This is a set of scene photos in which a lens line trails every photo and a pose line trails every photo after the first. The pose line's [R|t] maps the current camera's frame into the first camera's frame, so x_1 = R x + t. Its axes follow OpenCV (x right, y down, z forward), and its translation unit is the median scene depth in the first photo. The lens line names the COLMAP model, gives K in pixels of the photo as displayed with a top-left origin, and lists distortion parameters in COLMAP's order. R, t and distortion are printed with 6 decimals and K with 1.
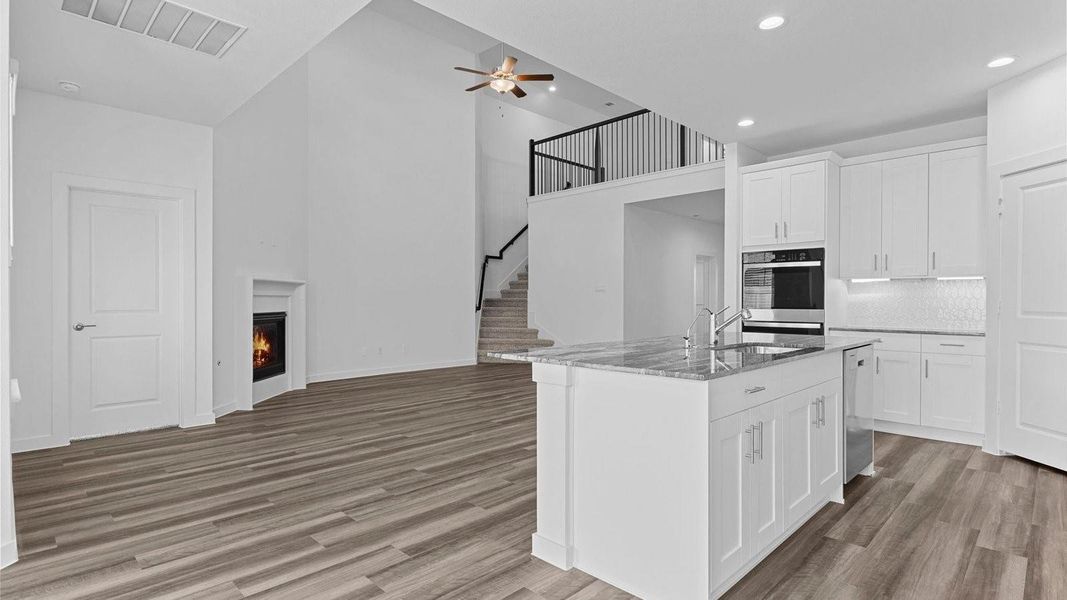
lens RADIAL K [[492.8, 0, 533.5], [0, 492.8, 300.0], [0, 0, 1]] dist [0.000840, 0.000031]
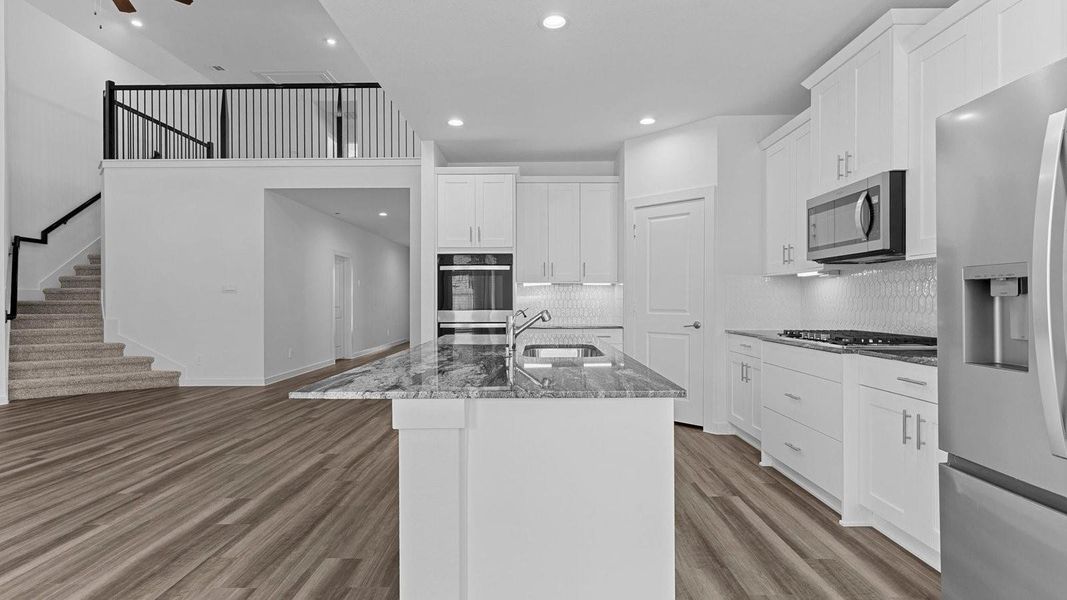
lens RADIAL K [[492.8, 0, 533.5], [0, 492.8, 300.0], [0, 0, 1]] dist [0.000840, 0.000031]
pose [[0.736600, -0.000929, 0.676328, -0.109746], [0.004064, 0.999987, -0.003052, 0.000376], [-0.676316, 0.004997, 0.736594, 0.150113]]
